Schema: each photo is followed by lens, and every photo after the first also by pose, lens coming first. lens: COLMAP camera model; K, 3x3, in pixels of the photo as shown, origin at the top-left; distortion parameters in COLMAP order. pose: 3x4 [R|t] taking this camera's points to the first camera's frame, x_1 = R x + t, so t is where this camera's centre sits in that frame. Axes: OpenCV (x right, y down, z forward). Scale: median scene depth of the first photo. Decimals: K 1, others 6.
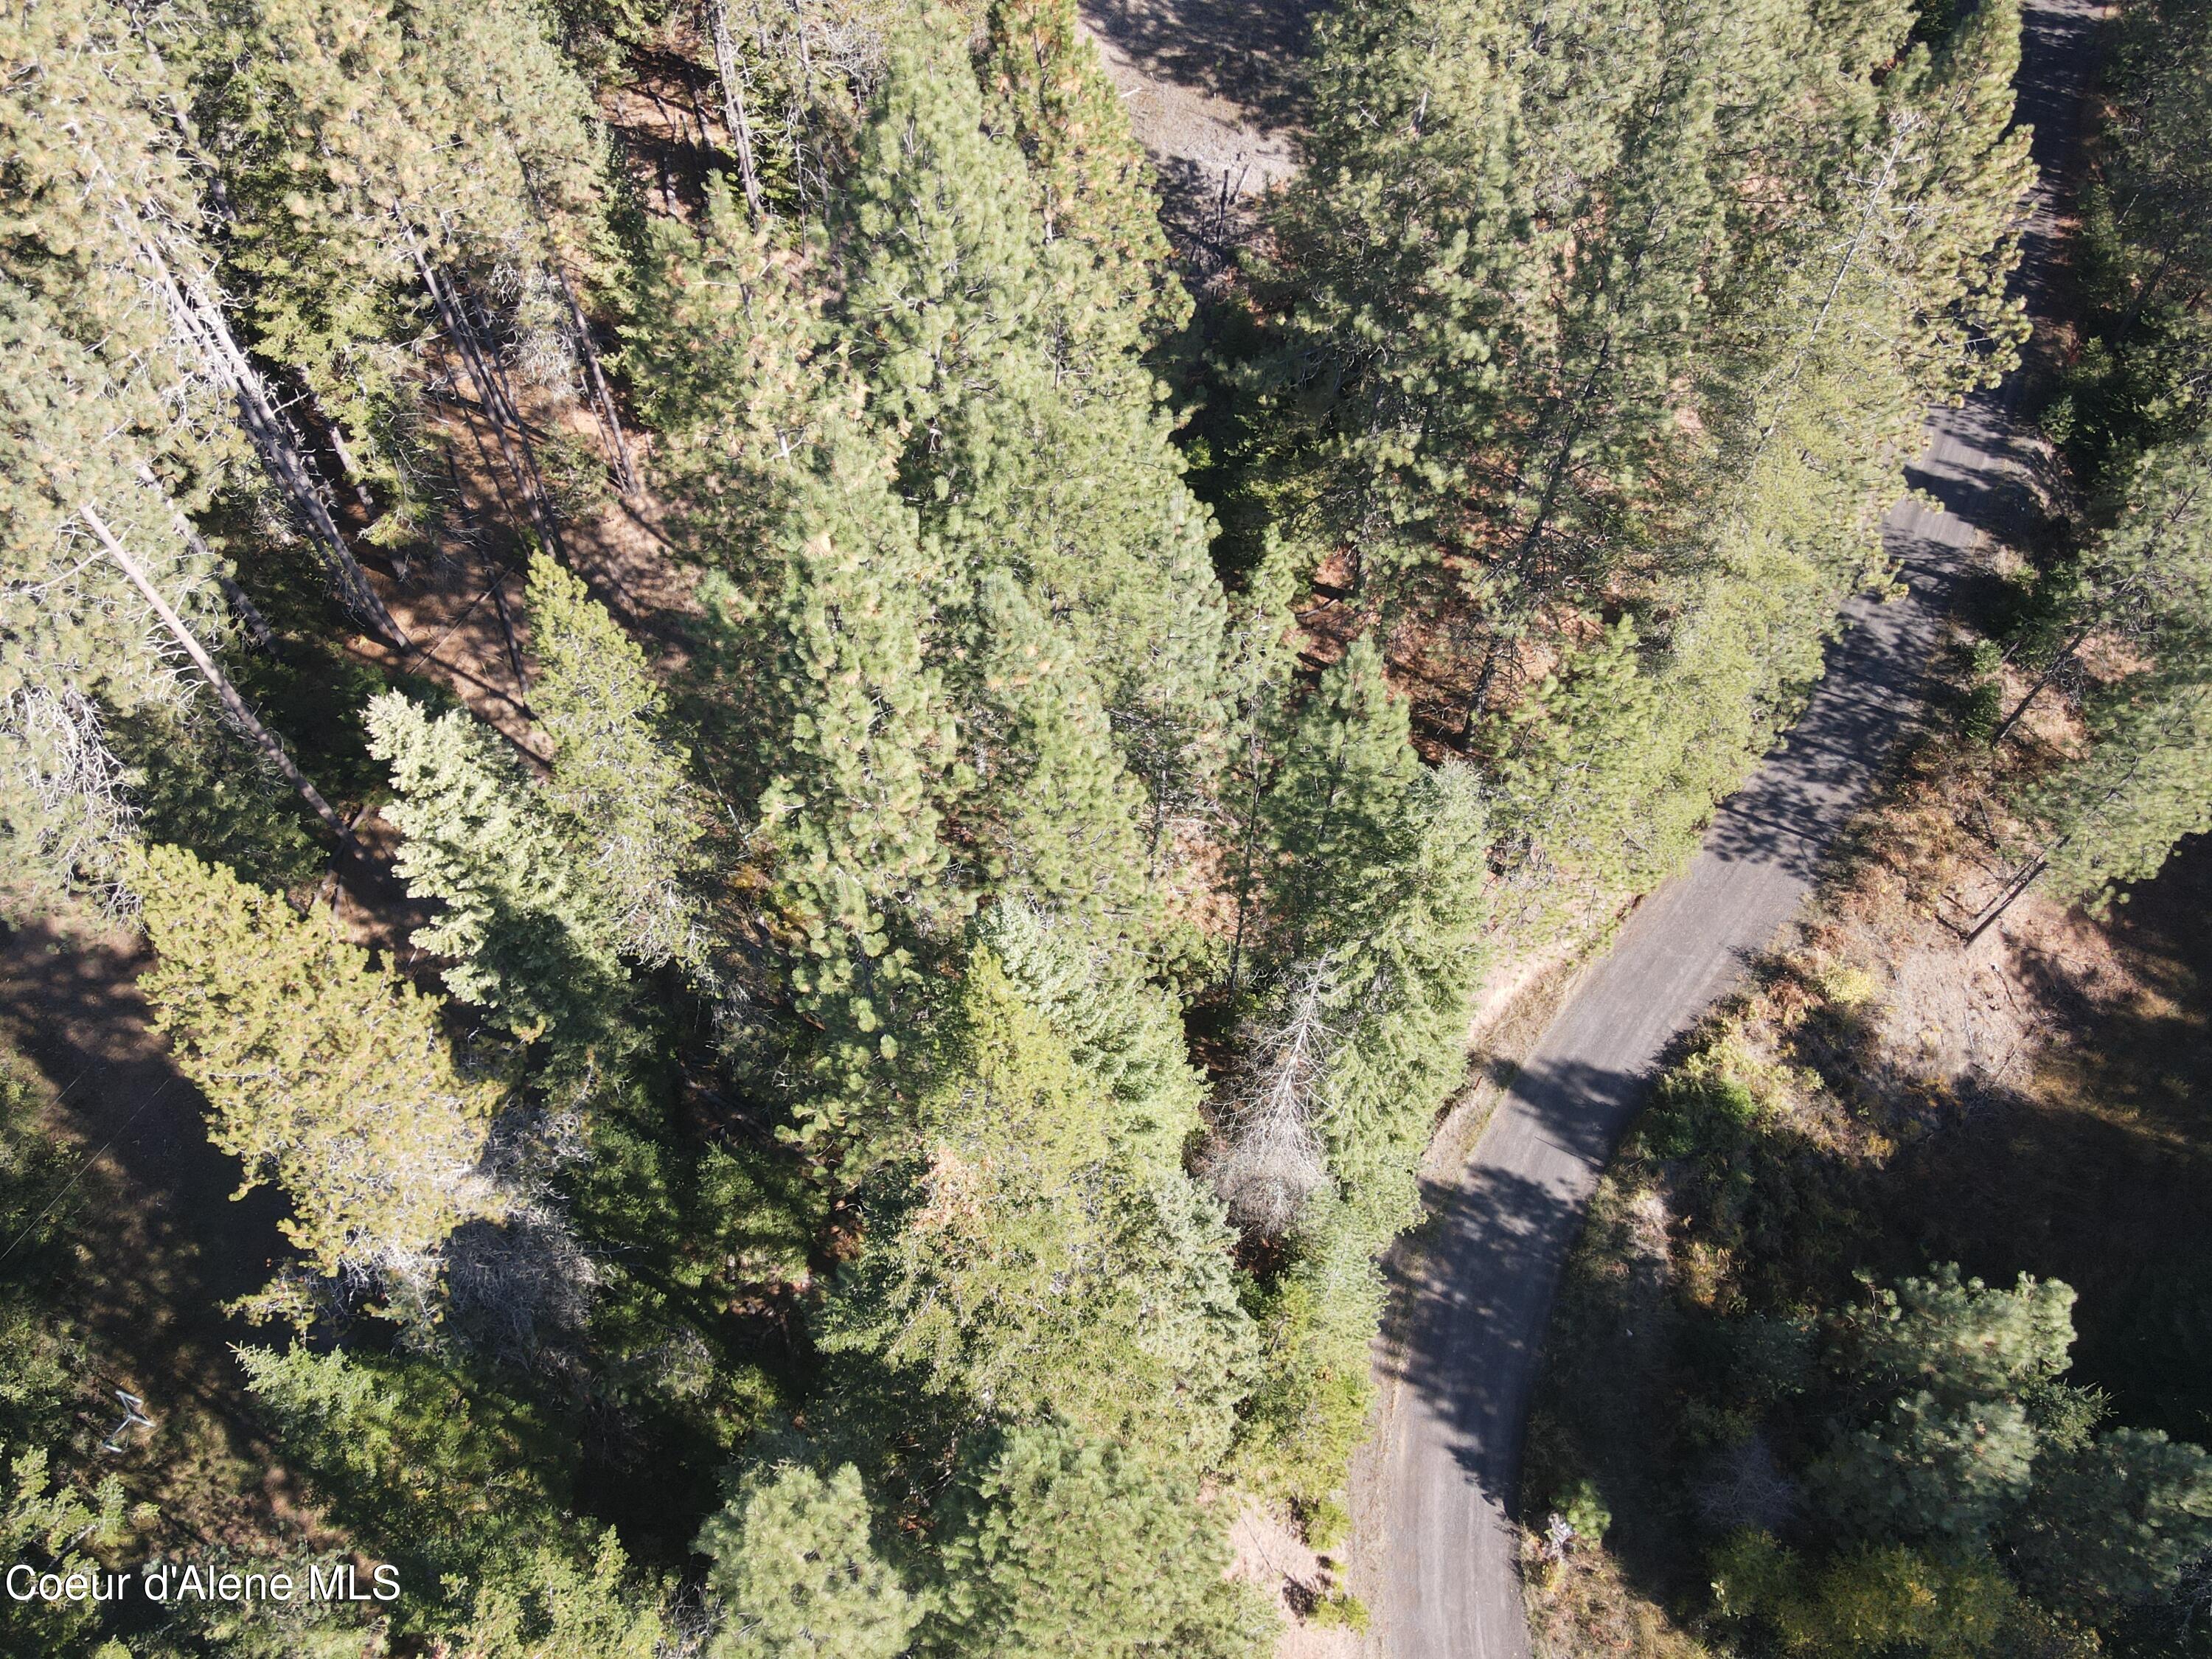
lens RADIAL K [[1616.2, 0, 1095.4], [0, 1616.2, 837.9], [0, 0, 1]] dist [0.030903, -0.004070]
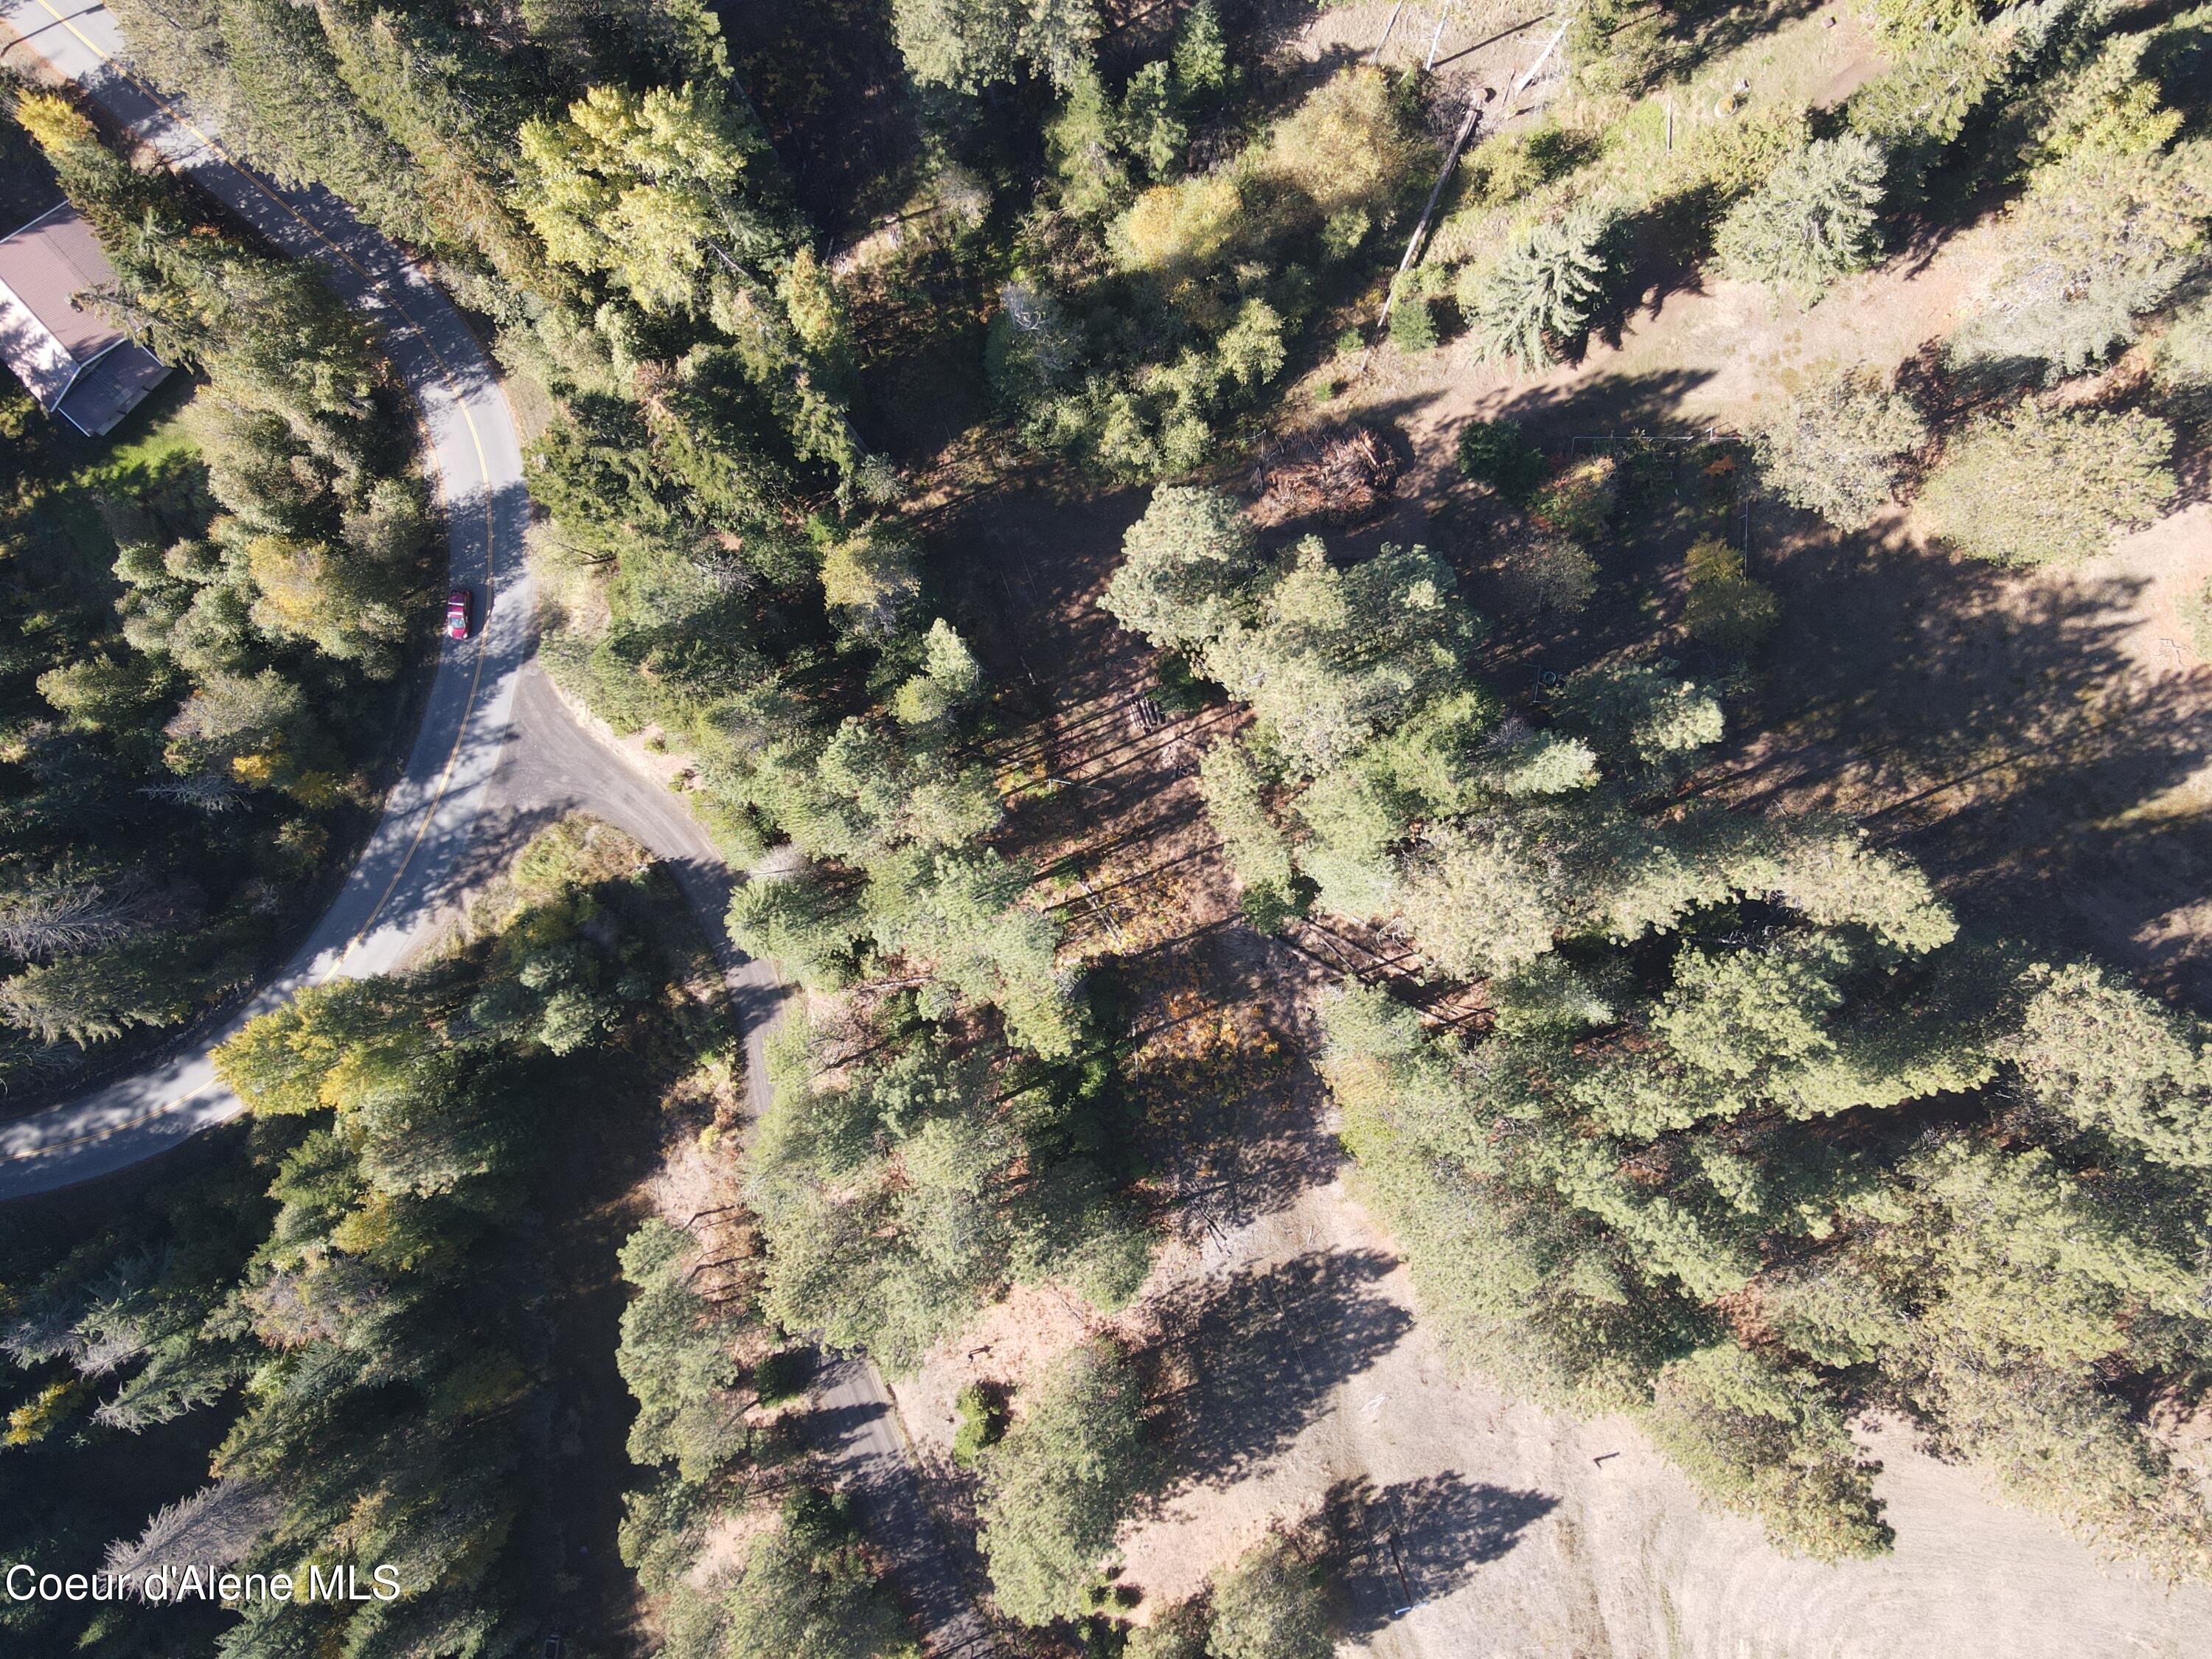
lens RADIAL K [[1616.2, 0, 1095.4], [0, 1616.2, 837.9], [0, 0, 1]] dist [0.030903, -0.004070]
pose [[-0.637564, 0.769701, 0.032752, -0.251816], [-0.638106, -0.551425, 0.537356, -1.199346], [0.431664, 0.321700, 0.842719, -0.747919]]
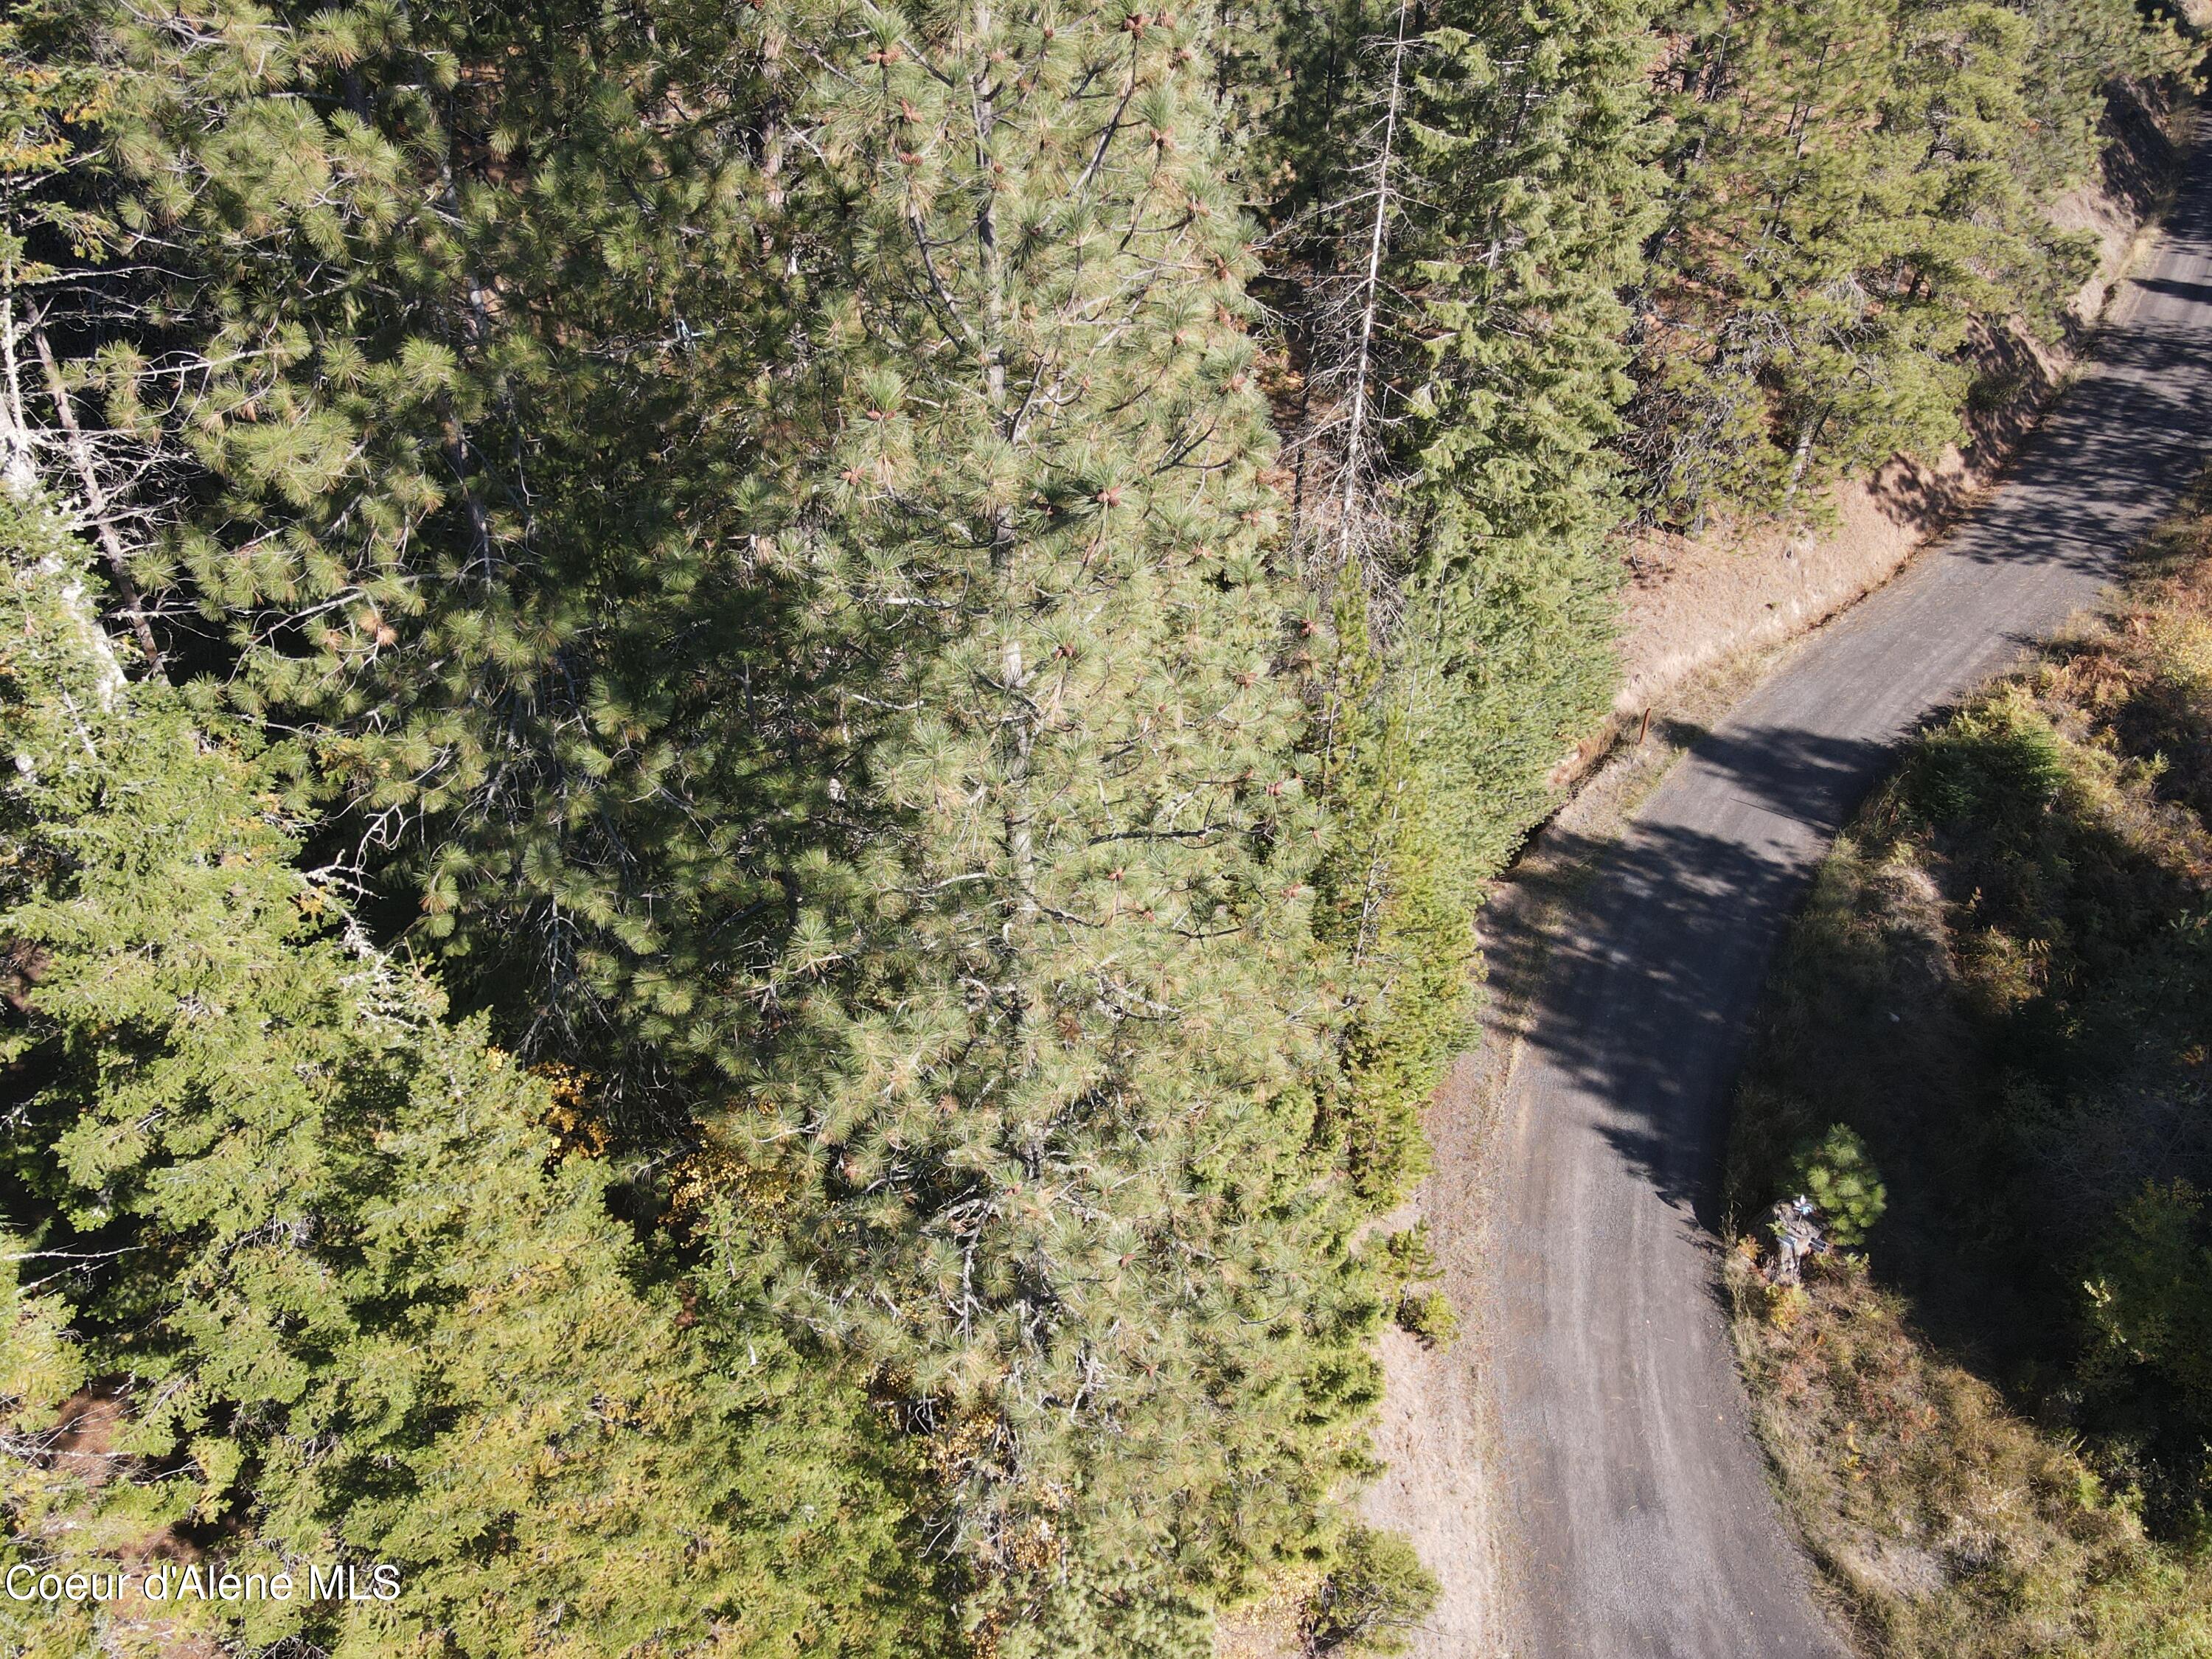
lens RADIAL K [[1615.4, 0, 1097.4], [0, 1615.4, 830.7], [0, 0, 1]] dist [0.021278, -0.001203]
pose [[0.991959, 0.078623, -0.099180, 0.074158], [-0.107999, 0.934412, -0.339428, 0.454180], [0.065988, 0.347410, 0.935389, 0.343955]]
